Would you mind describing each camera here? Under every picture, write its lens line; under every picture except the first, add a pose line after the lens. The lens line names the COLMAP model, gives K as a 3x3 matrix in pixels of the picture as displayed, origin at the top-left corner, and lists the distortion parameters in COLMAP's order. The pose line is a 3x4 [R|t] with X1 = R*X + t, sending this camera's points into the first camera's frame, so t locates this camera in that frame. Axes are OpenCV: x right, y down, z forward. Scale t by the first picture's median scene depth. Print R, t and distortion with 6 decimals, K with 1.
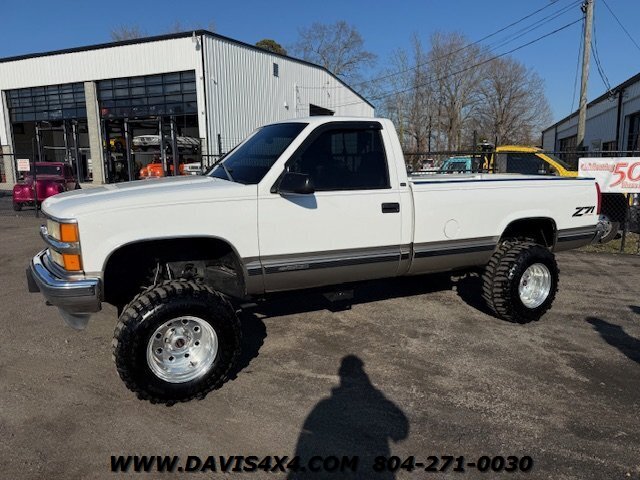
lens RADIAL K [[441.2, 0, 336.4], [0, 441.2, 232.5], [0, 0, 1]] dist [0.035260, -0.002151]
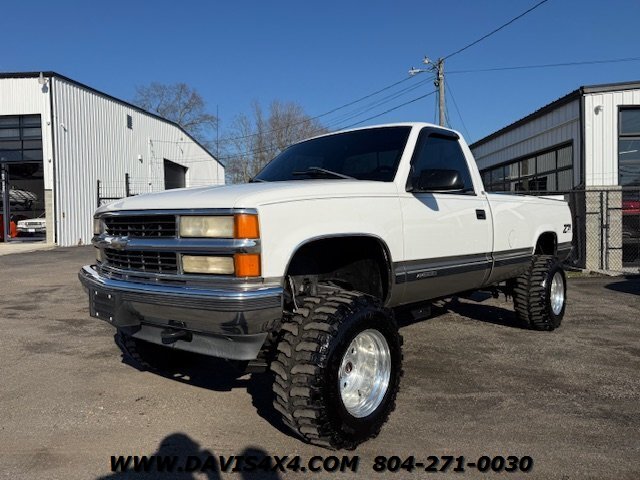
lens RADIAL K [[438.2, 0, 322.1], [0, 438.2, 238.7], [0, 0, 1]] dist [0.029853, -0.025186]
pose [[0.945890, -0.025622, 0.323474, -0.082430], [0.064388, 0.991875, -0.109716, 0.012811], [-0.318035, 0.124607, 0.939855, 0.029716]]
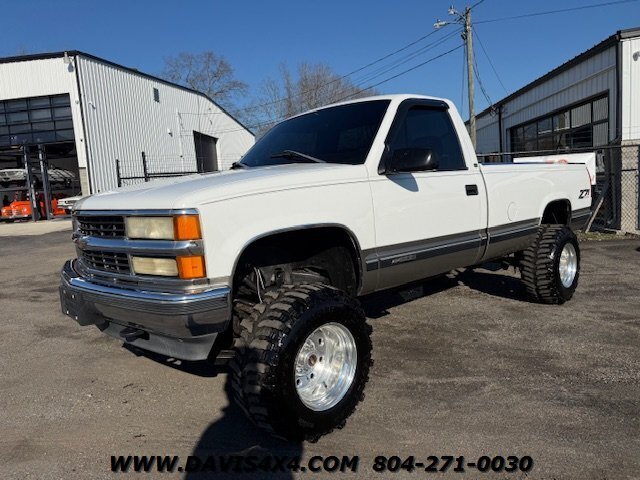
lens RADIAL K [[438.2, 0, 324.3], [0, 438.2, 239.8], [0, 0, 1]] dist [0.031977, -0.027958]
pose [[0.966087, -0.085001, 0.243826, -0.064034], [0.095886, 0.994842, -0.033103, 0.007739], [-0.239754, 0.055360, 0.969254, 0.027398]]
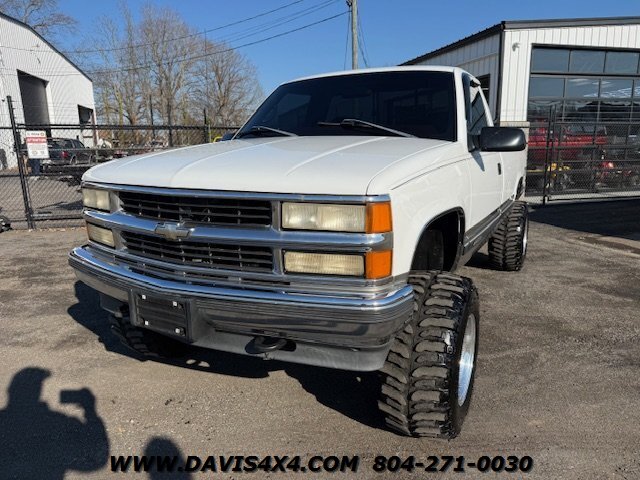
lens RADIAL K [[441.9, 0, 320.0], [0, 441.9, 240.0], [0, 0, 1]] dist [0.003645, -0.000644]
pose [[0.836865, -0.123745, 0.533239, -0.113986], [0.095102, 0.992167, 0.080993, -0.002819], [-0.539084, -0.017069, 0.842079, 0.061053]]
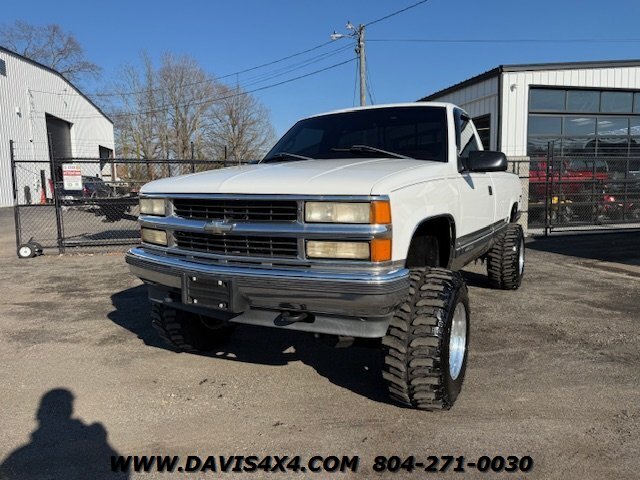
lens RADIAL K [[438.0, 0, 317.2], [0, 438.0, 238.4], [0, 0, 1]] dist [0.029822, -0.026018]
pose [[0.851195, -0.074439, 0.519544, -0.126370], [0.092403, 0.995683, -0.008731, 0.004937], [-0.516652, 0.055439, 0.854399, 0.045526]]
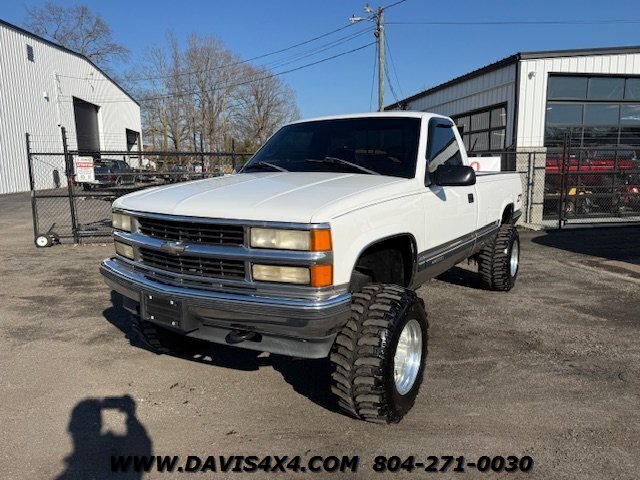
lens RADIAL K [[438.2, 0, 322.1], [0, 438.2, 238.7], [0, 0, 1]] dist [0.029853, -0.025186]
pose [[0.876173, -0.085582, 0.474339, -0.112188], [0.081881, 0.996235, 0.028497, -0.002706], [-0.474992, 0.013871, 0.879881, 0.033353]]
